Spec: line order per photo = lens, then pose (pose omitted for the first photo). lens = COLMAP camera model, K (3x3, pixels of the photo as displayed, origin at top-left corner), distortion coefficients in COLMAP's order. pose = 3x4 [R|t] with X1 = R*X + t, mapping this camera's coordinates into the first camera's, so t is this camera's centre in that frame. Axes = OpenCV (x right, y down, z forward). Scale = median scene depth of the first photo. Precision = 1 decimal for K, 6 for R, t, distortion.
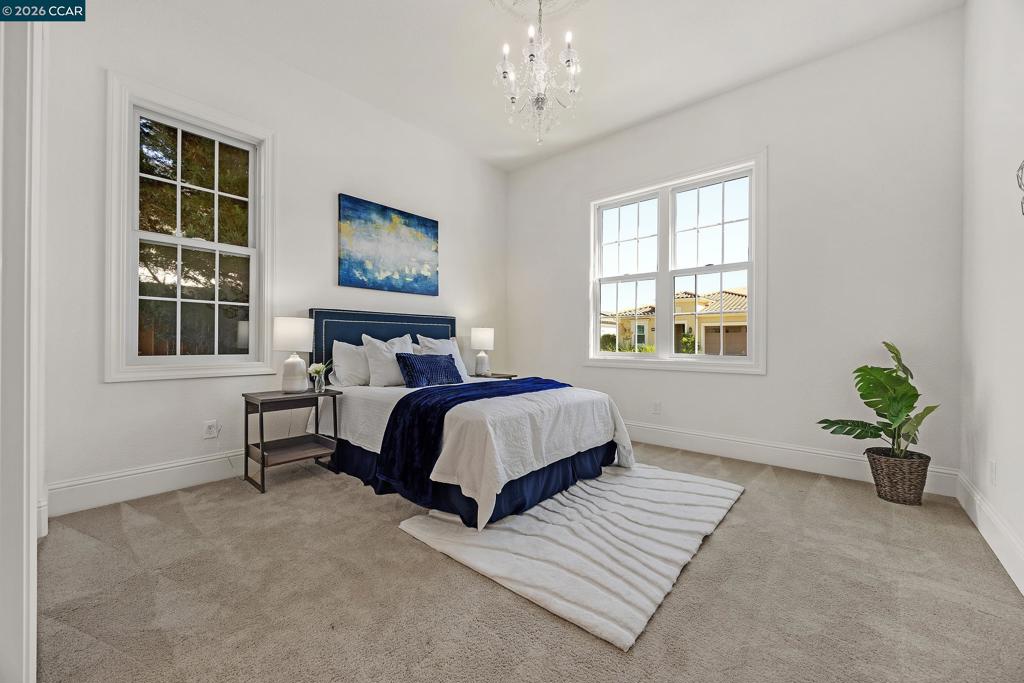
lens RADIAL K [[392.1, 0, 513.1], [0, 392.1, 339.2], [0, 0, 1]] dist [-0.003327, -0.000343]
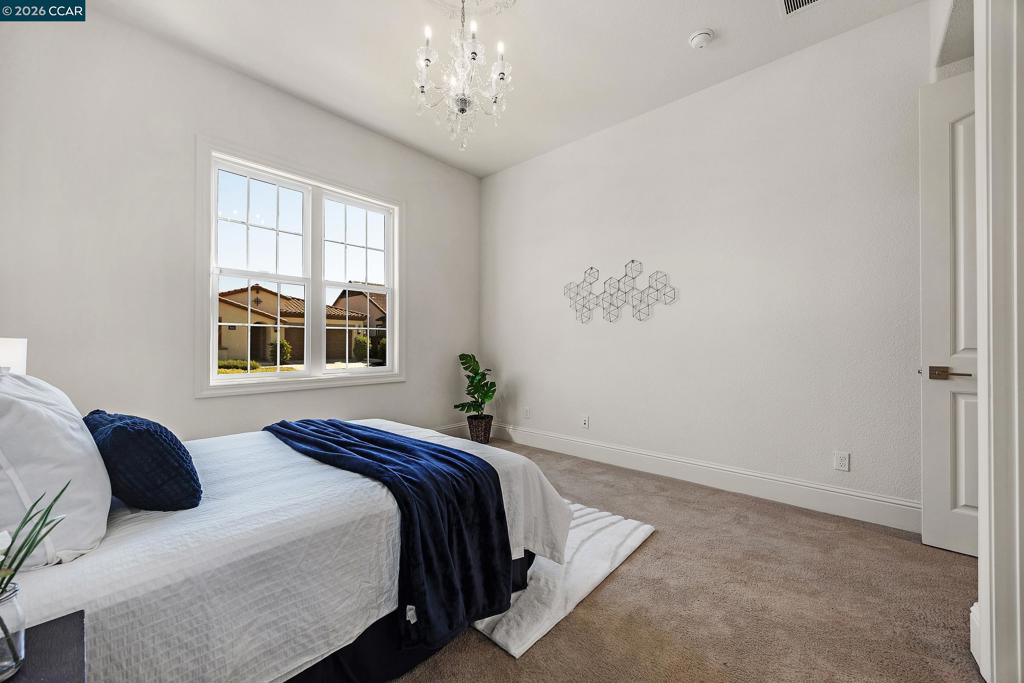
lens RADIAL K [[392.1, 0, 512.8], [0, 392.1, 344.2], [0, 0, 1]] dist [-0.003327, -0.000343]
pose [[0.027836, 0.009234, 0.999570, -0.556279], [0.005422, 0.999941, -0.009388, -0.015150], [-0.999598, 0.005681, 0.027784, 0.583016]]
